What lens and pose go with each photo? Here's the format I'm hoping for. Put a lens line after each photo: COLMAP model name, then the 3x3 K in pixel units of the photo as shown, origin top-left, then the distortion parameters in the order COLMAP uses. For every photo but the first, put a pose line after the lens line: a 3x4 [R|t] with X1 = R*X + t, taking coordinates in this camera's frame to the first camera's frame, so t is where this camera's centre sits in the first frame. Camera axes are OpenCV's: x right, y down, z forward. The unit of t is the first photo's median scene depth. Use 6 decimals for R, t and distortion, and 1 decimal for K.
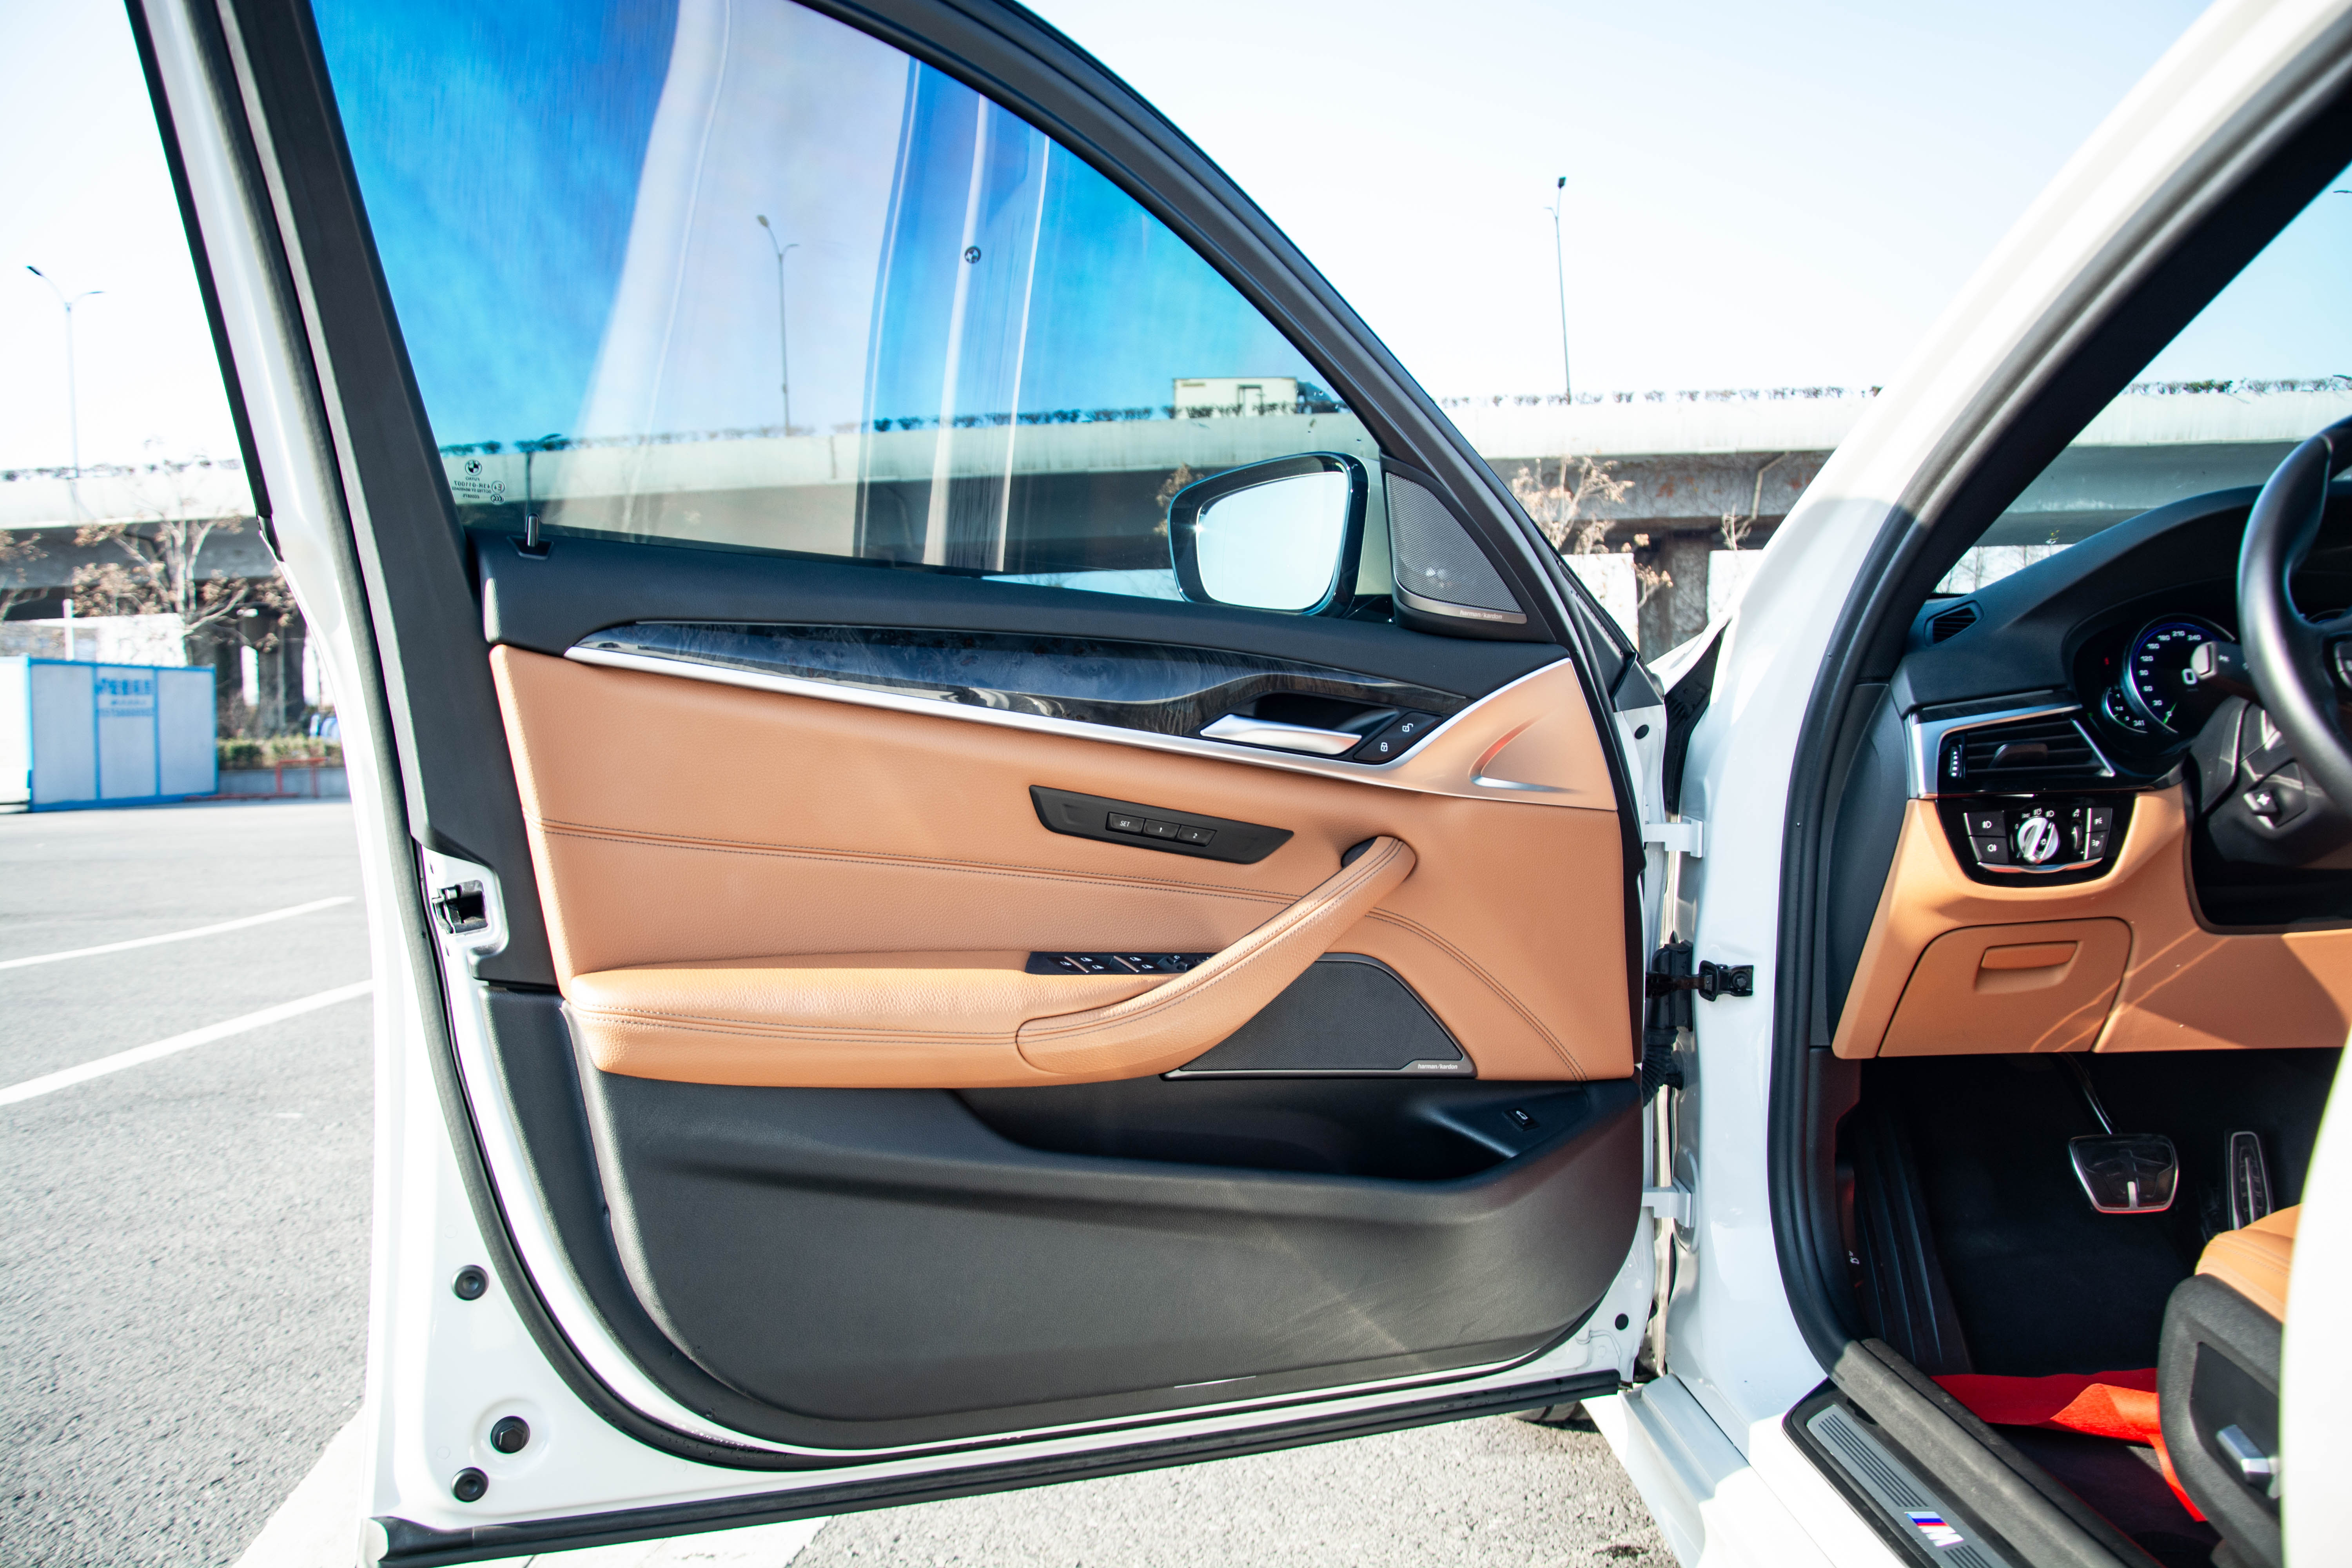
lens RADIAL K [[1842.0, 0, 1223.6], [0, 1842.0, 792.3], [0, 0, 1]] dist [-0.138008, 0.098992]
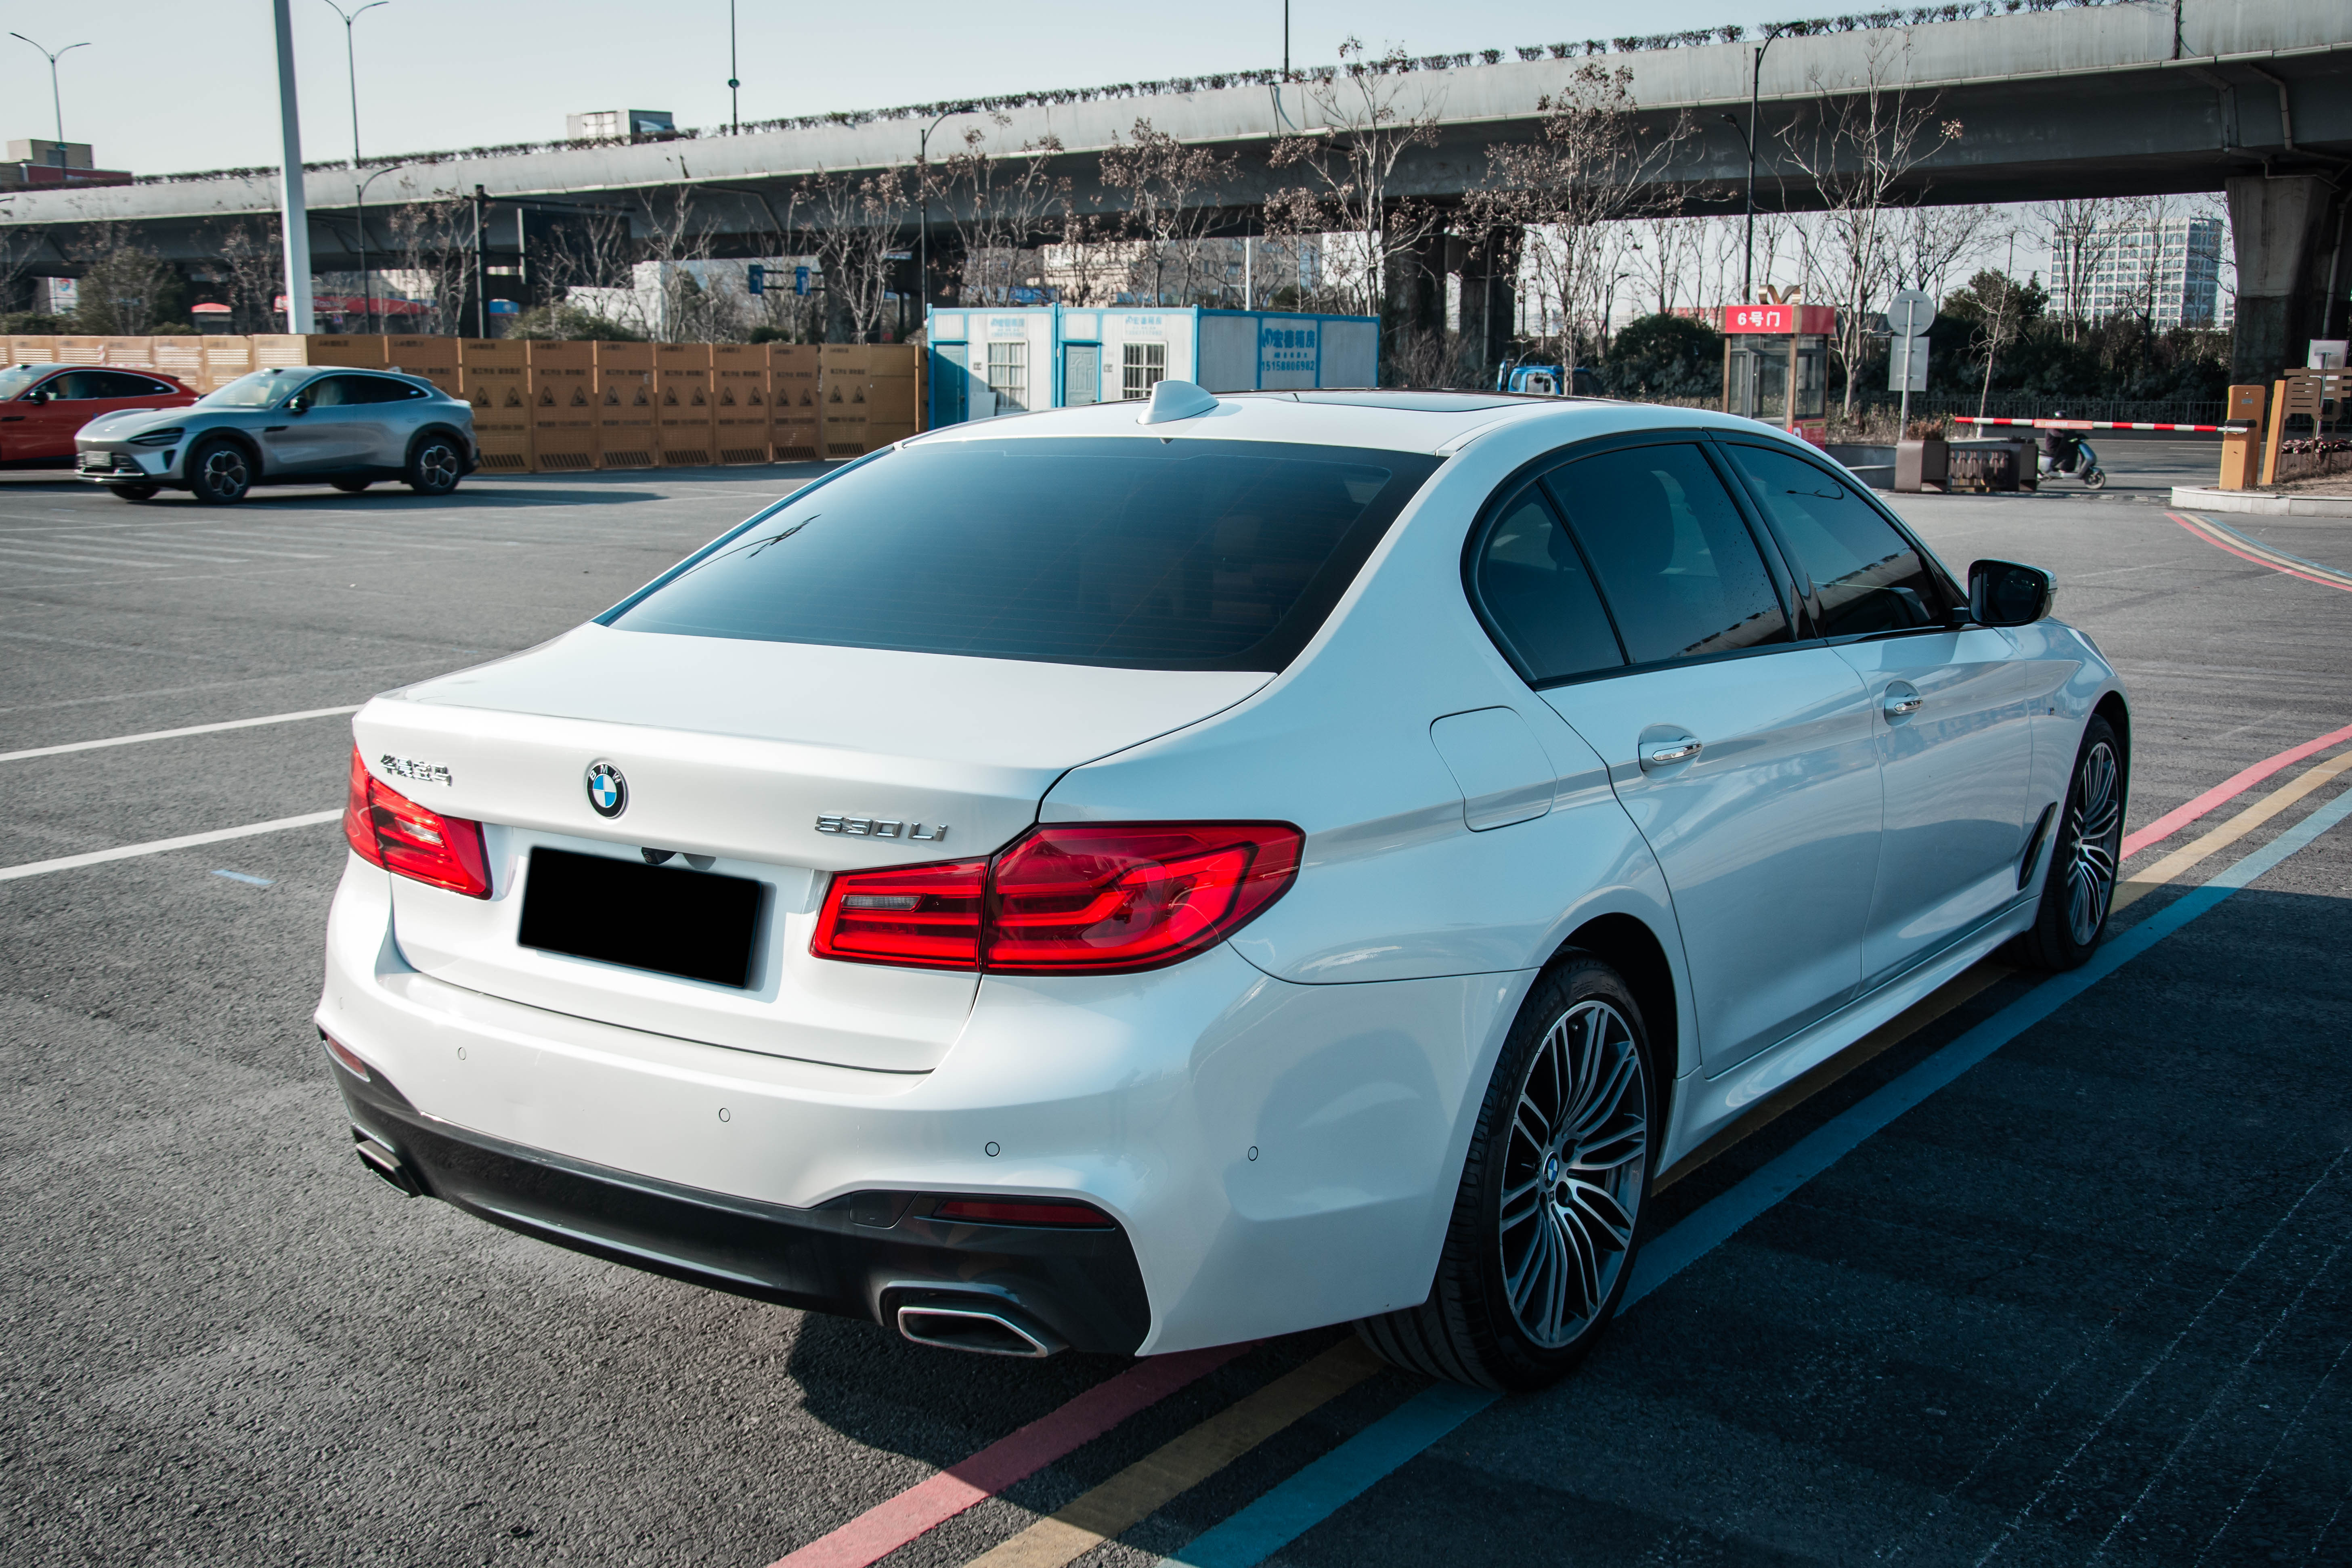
lens RADIAL K [[2398.7, 0, 1176.0], [0, 2398.7, 784.0], [0, 0, 1]] dist [-0.039246, 0.213075]
pose [[0.812280, 0.129166, -0.568786, 0.090714], [-0.051788, 0.987291, 0.150247, -0.013136], [0.580965, -0.092586, 0.808646, -0.094697]]
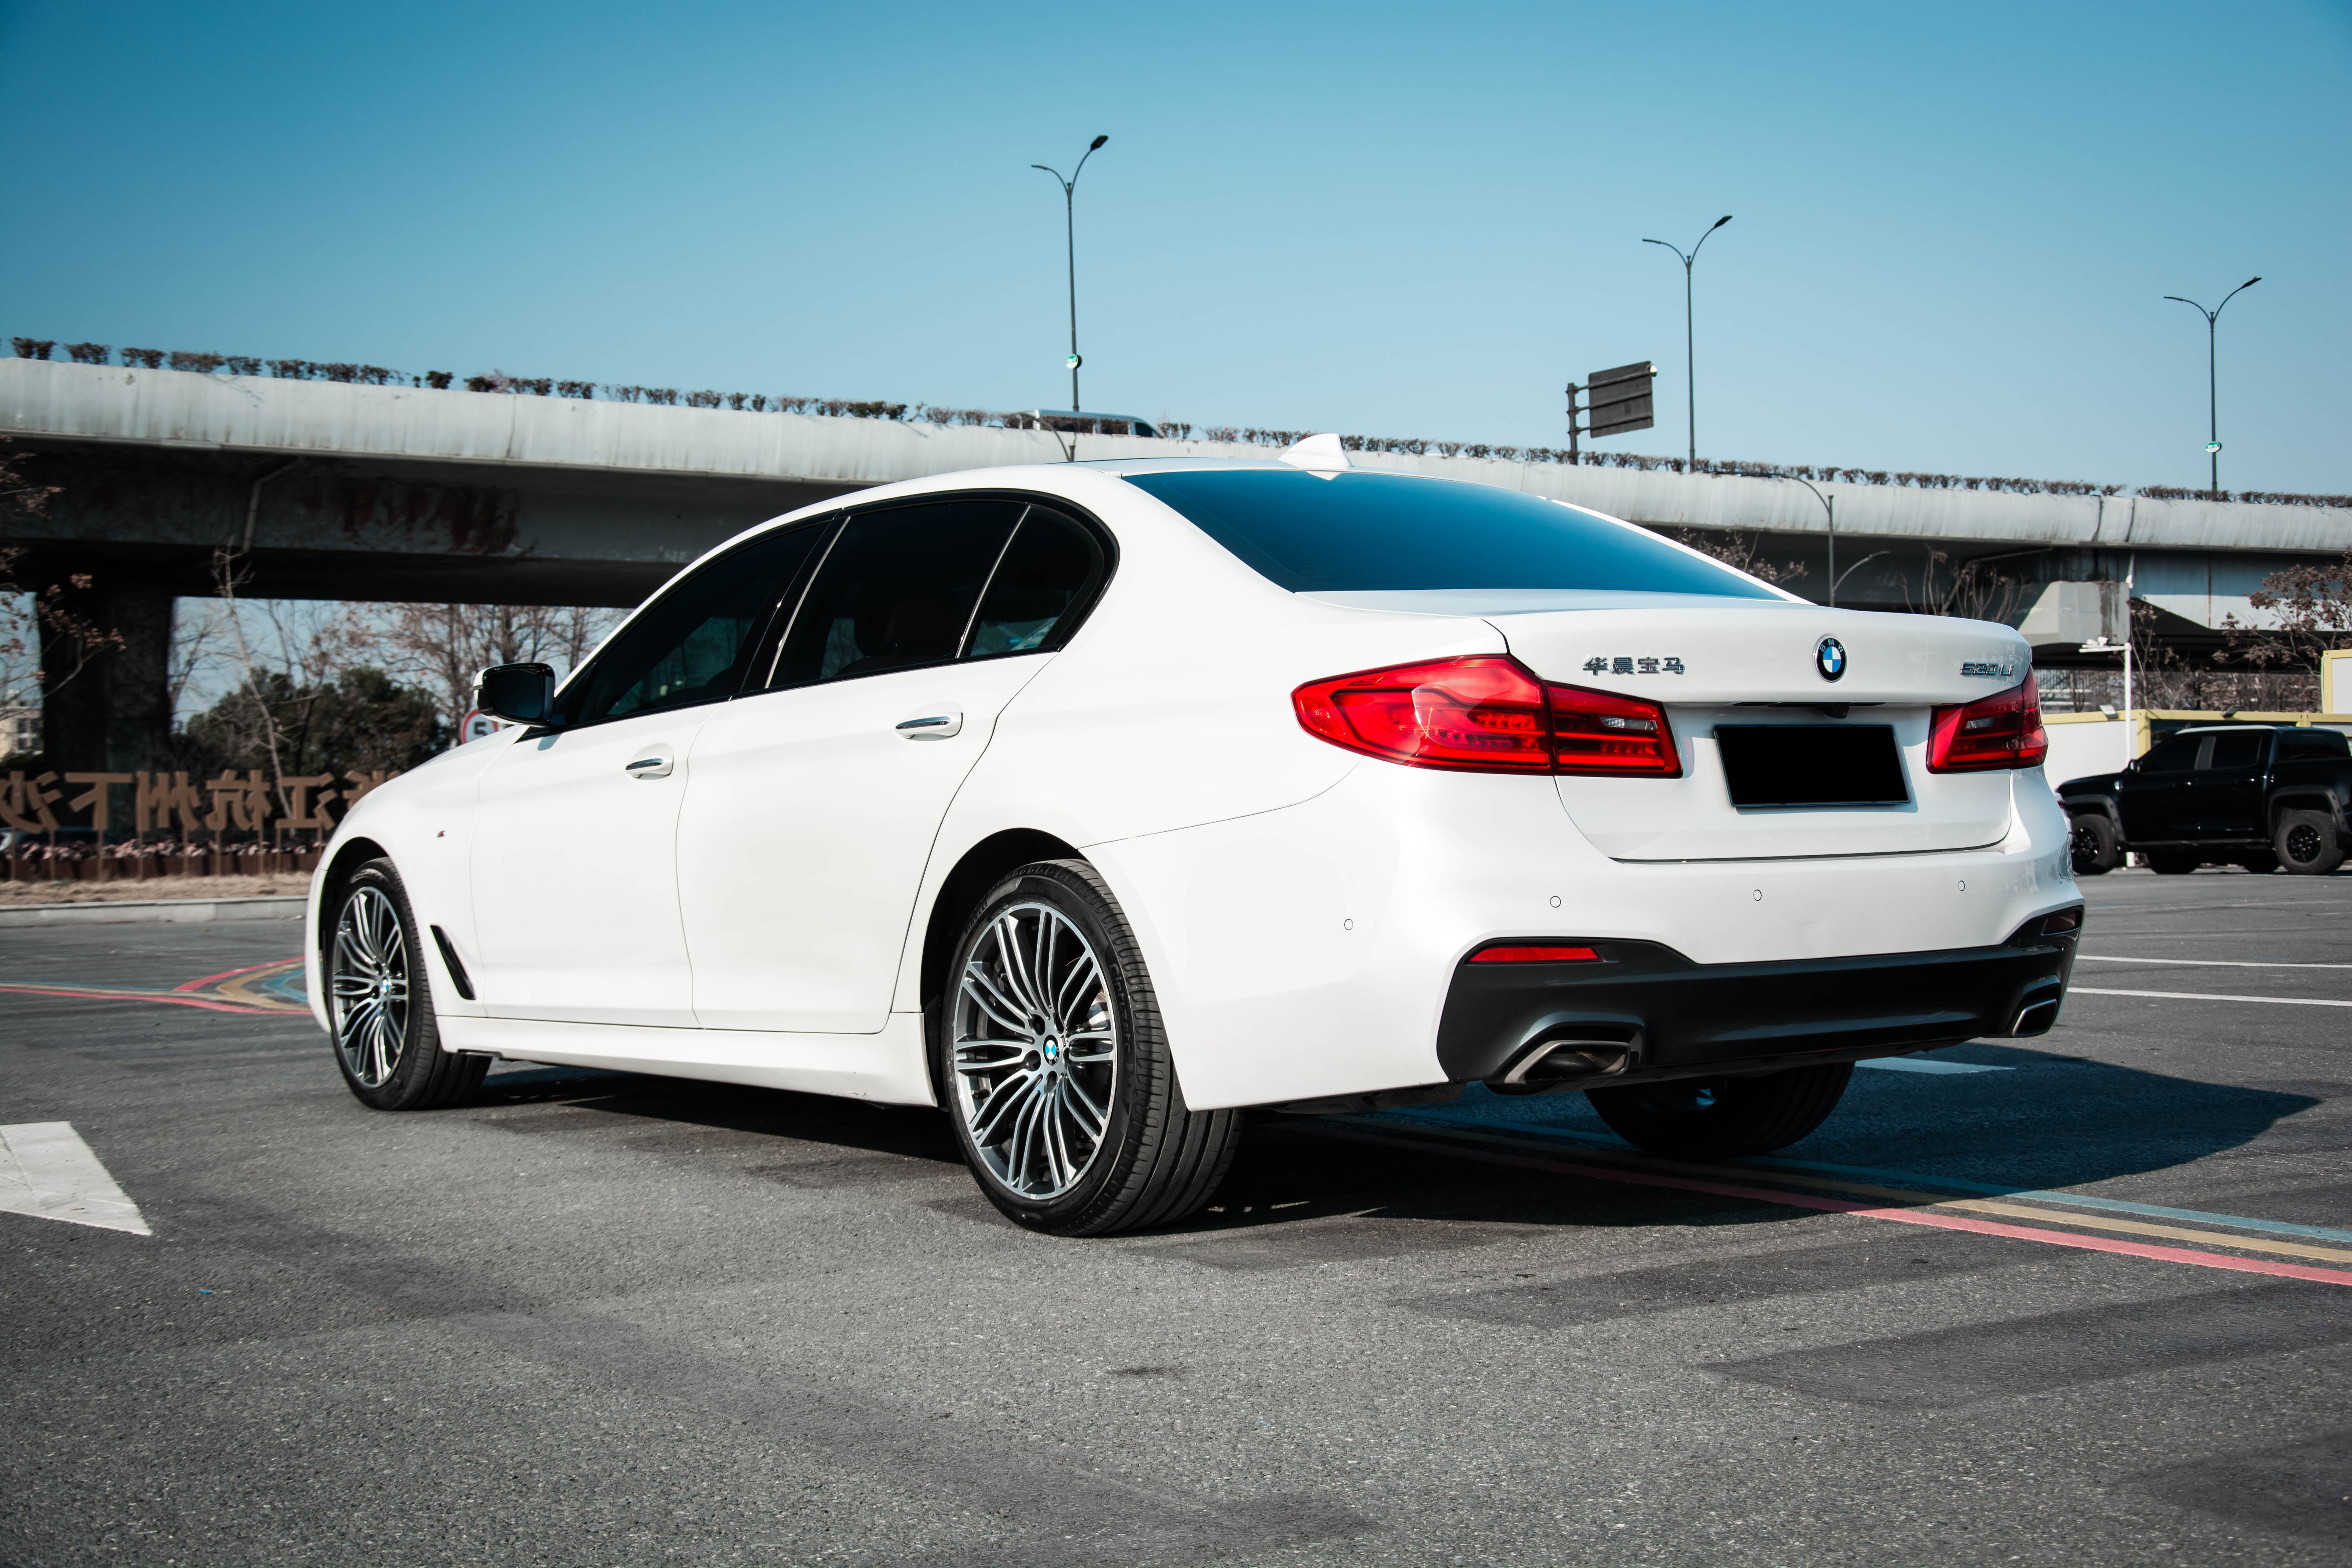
lens RADIAL K [[2929.0, 0, 1176.0], [0, 2929.0, 784.0], [0, 0, 1]] dist [0.014128, 0.469312]
pose [[0.826272, 0.022792, 0.562810, -0.054643], [0.015231, 0.997912, -0.062774, 0.011327], [-0.563065, 0.060441, 0.824199, -0.125934]]
